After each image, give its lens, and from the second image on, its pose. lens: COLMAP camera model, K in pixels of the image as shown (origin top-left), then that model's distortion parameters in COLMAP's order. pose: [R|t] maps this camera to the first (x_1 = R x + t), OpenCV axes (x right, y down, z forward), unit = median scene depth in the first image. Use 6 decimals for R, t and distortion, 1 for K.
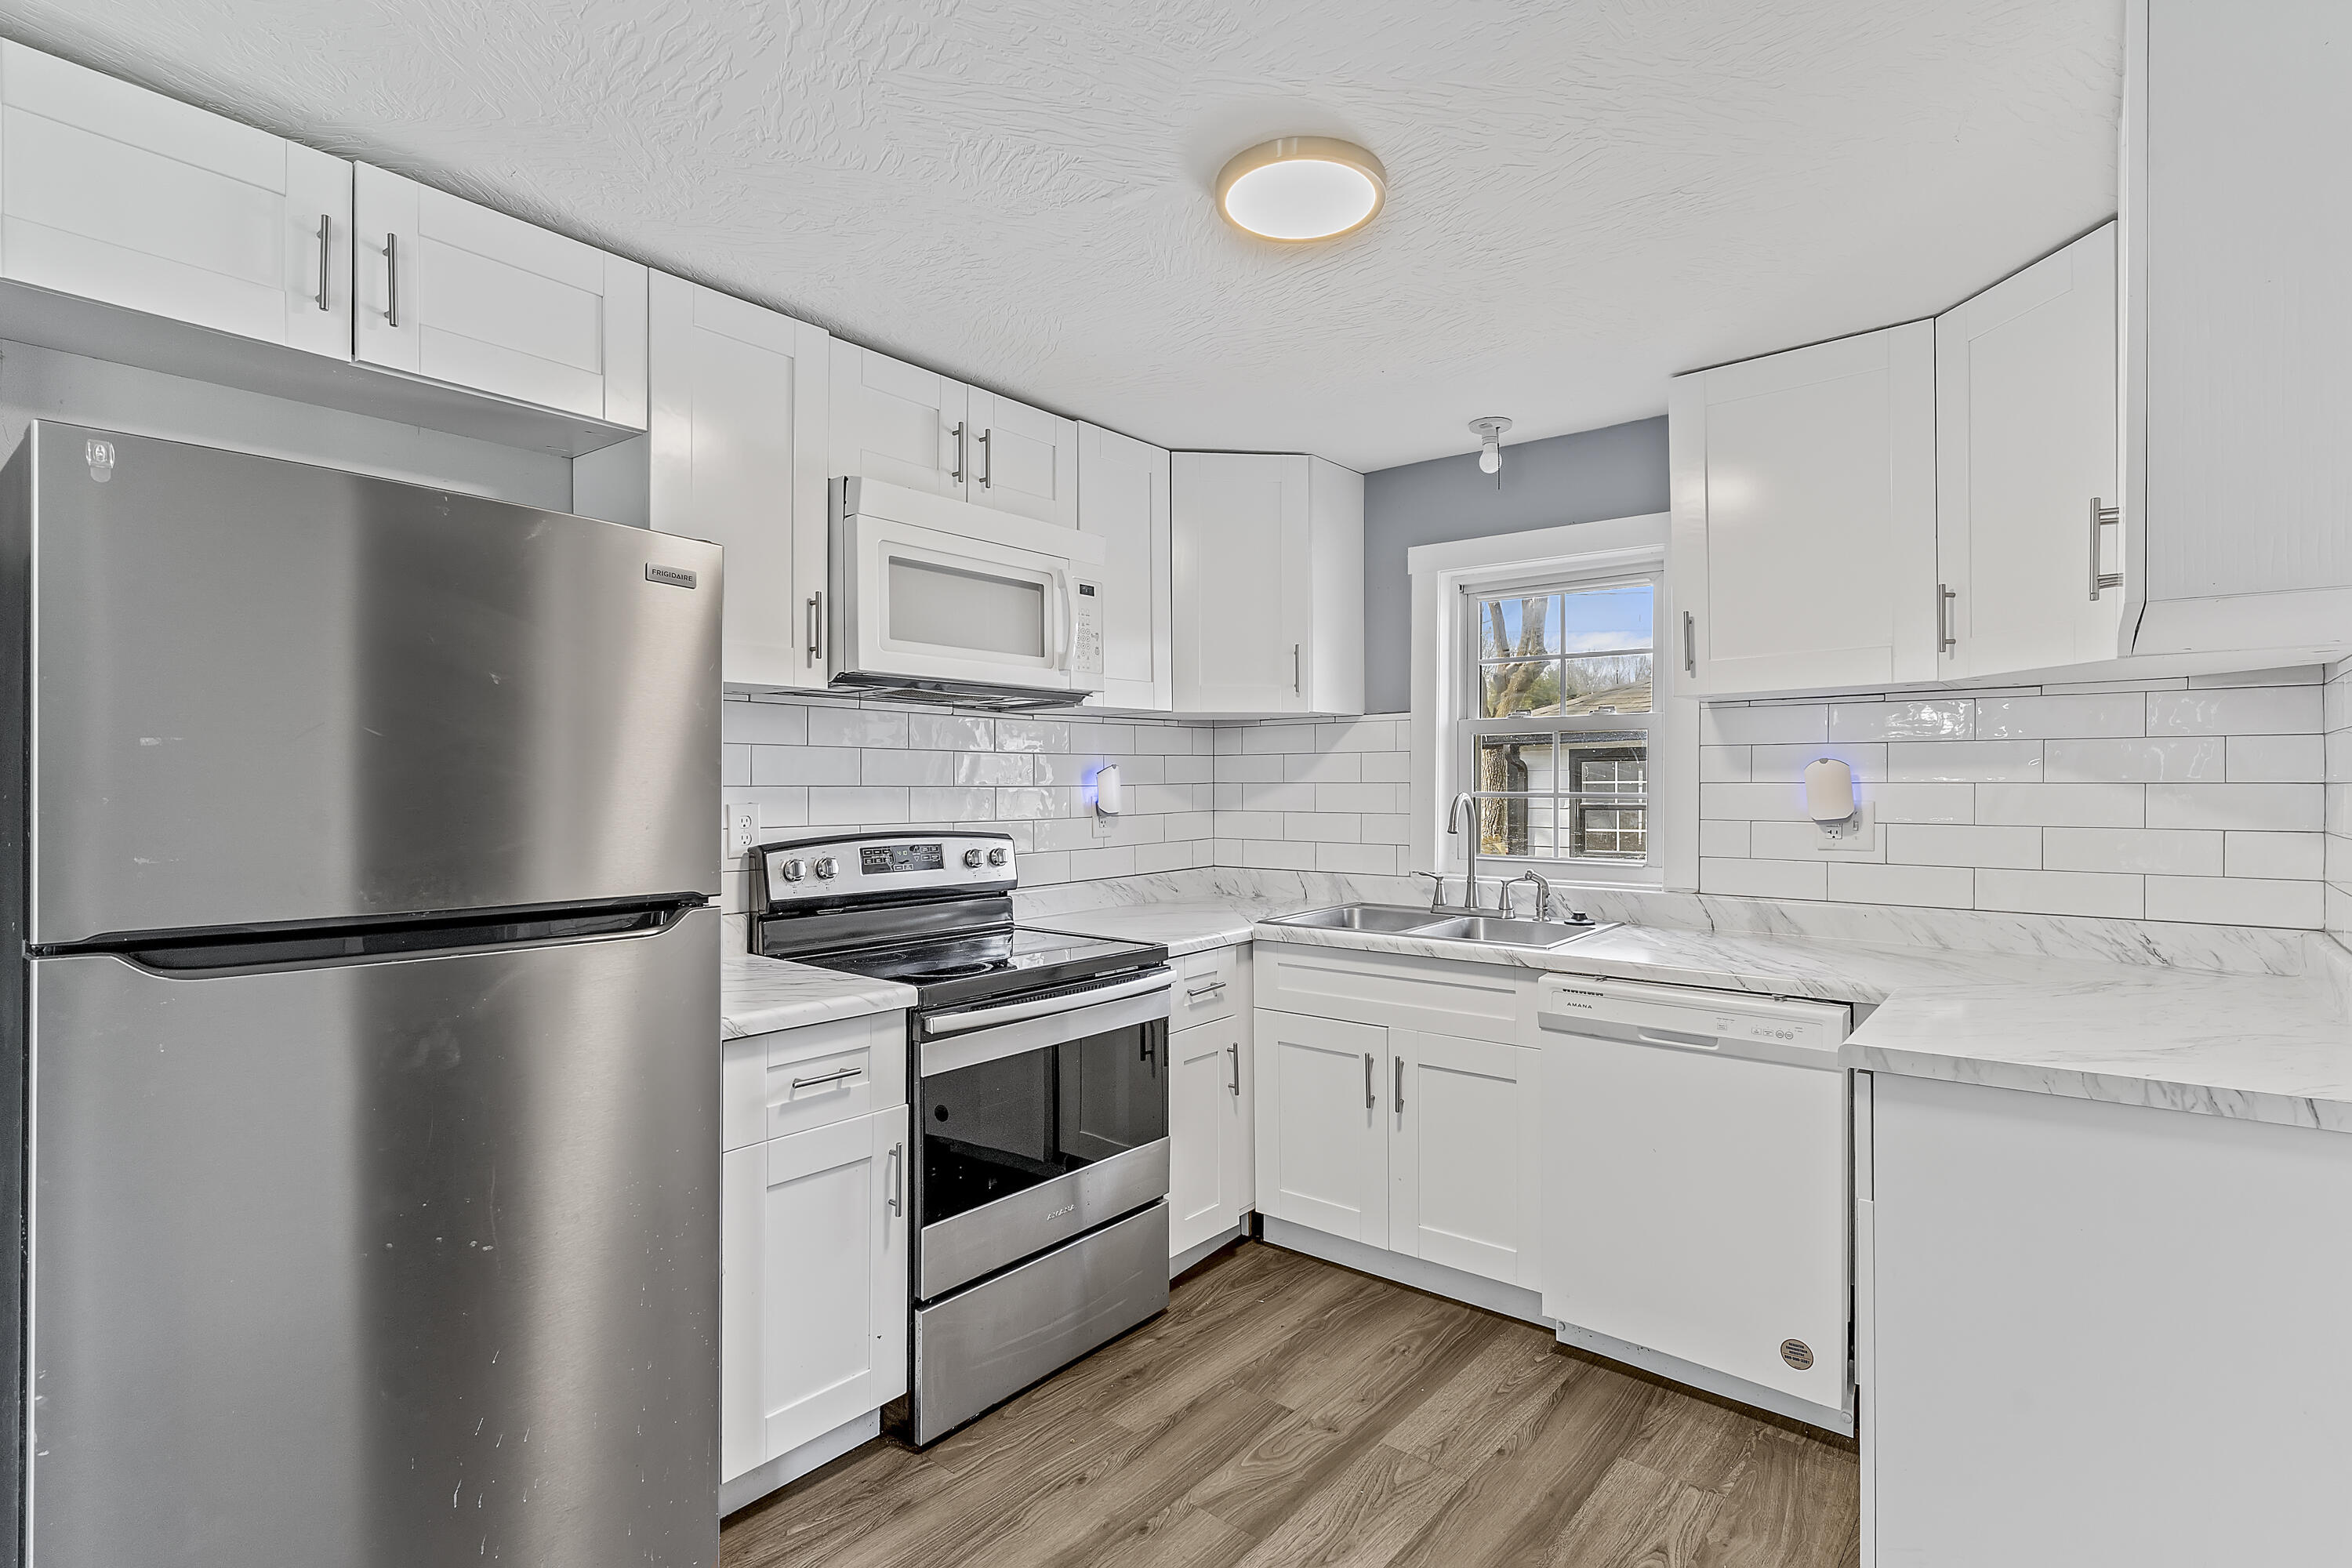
lens RADIAL K [[1133.5, 0, 1190.3], [0, 1133.5, 790.2], [0, 0, 1]] dist [0.002840, -0.000560]
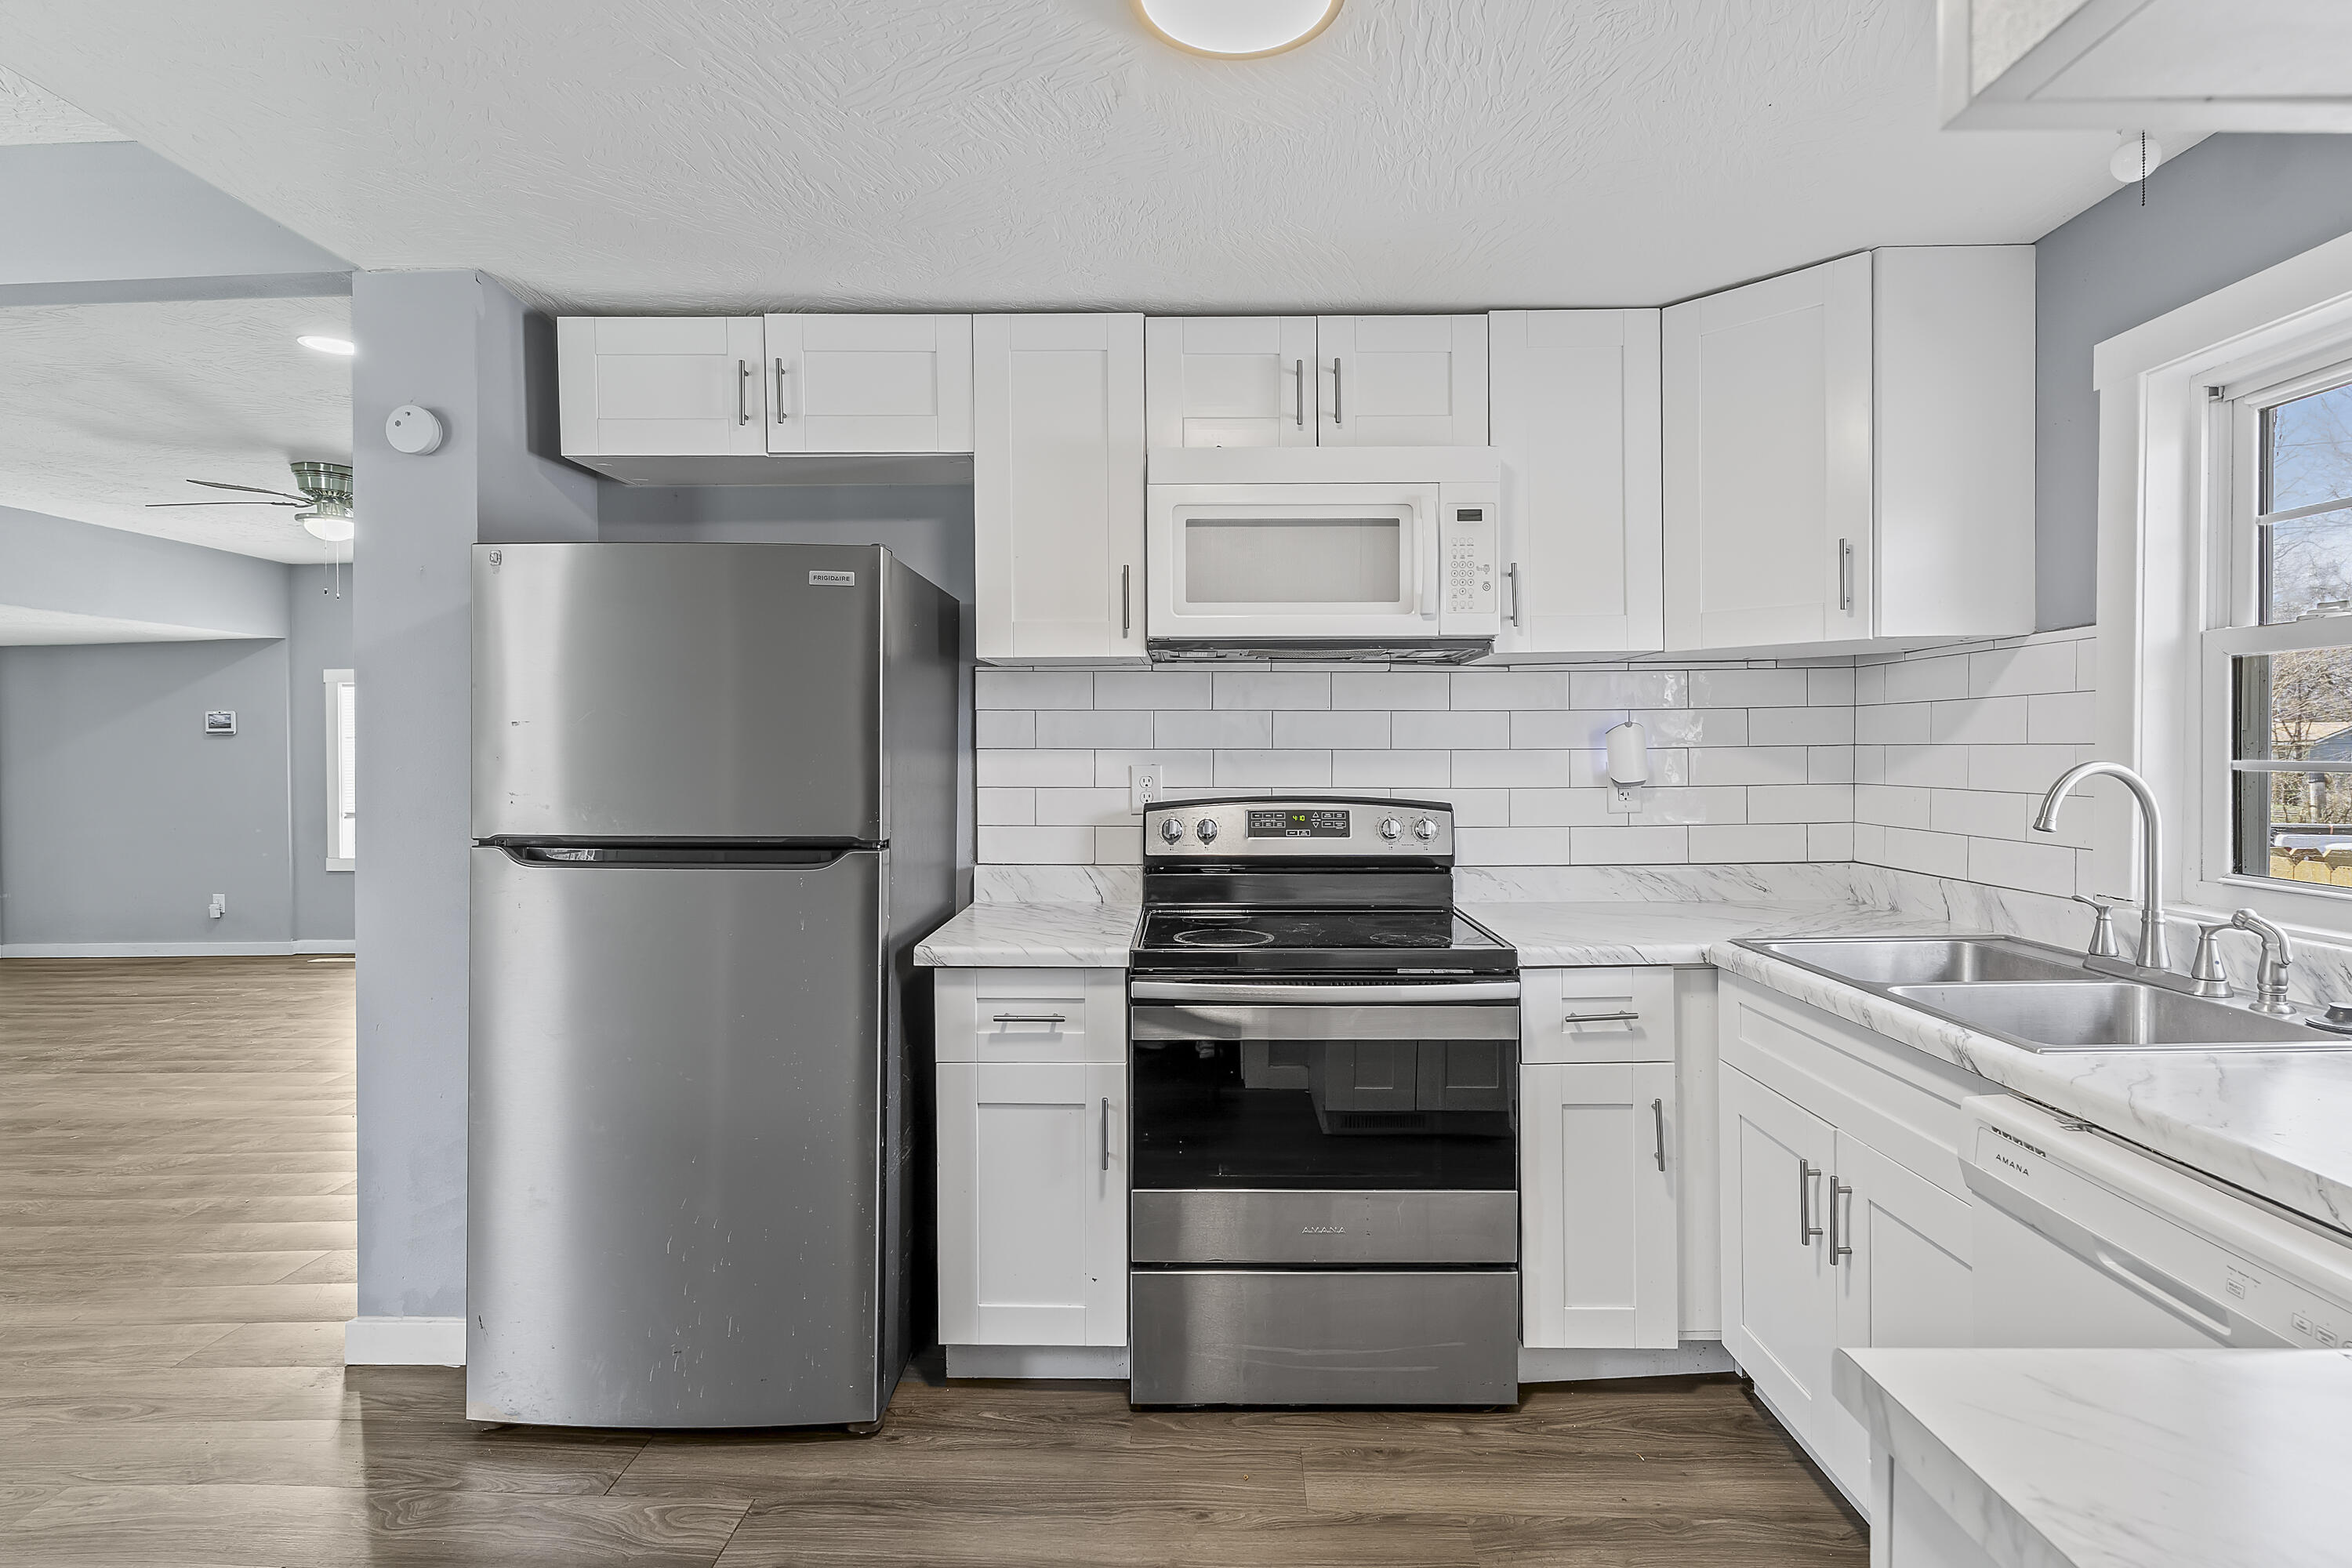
lens RADIAL K [[1133.5, 0, 1176.1], [0, 1133.5, 765.5], [0, 0, 1]] dist [0.002840, -0.000560]
pose [[0.620030, 0.010988, -0.784501, 0.464536], [-0.002725, 0.999926, 0.011852, -0.001013], [0.784573, -0.005210, 0.620014, 0.332520]]
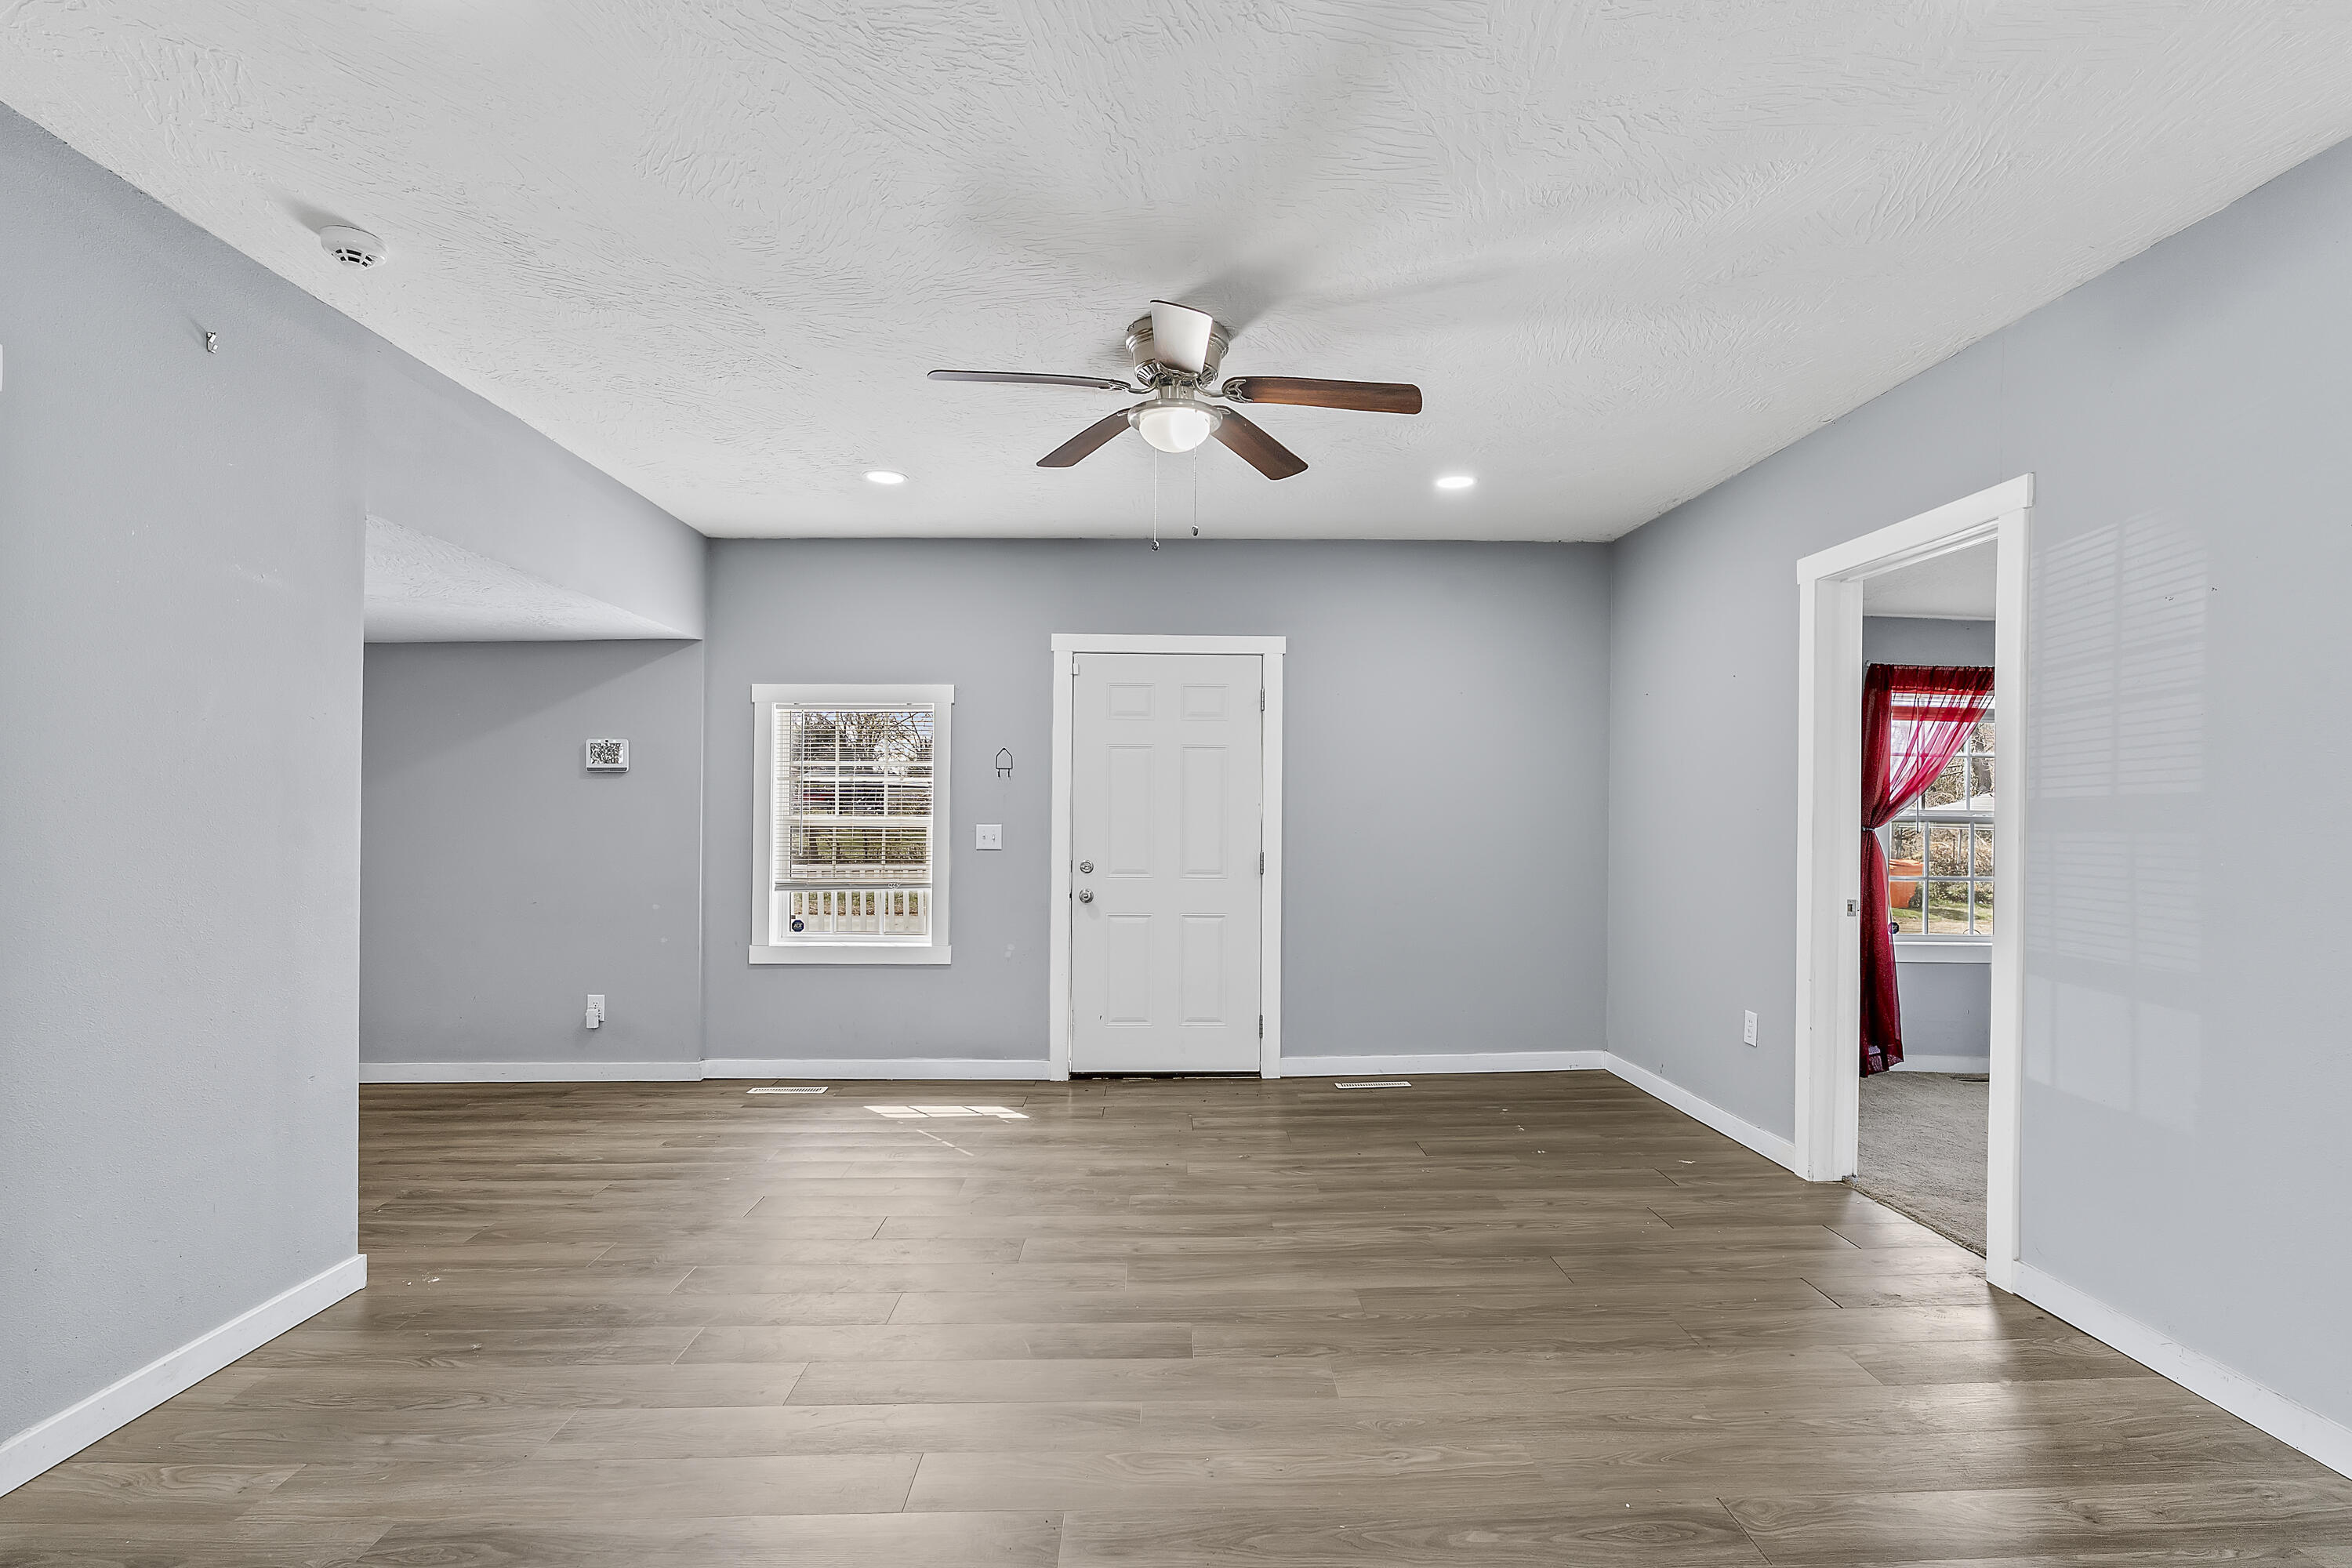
lens RADIAL K [[1133.5, 0, 1183.4], [0, 1133.5, 825.5], [0, 0, 1]] dist [0.002840, -0.000560]
pose [[0.662996, 0.020062, -0.748354, -1.013275], [-0.017938, 0.999780, 0.010910, 0.017100], [0.748408, 0.006191, 0.663210, -0.337029]]
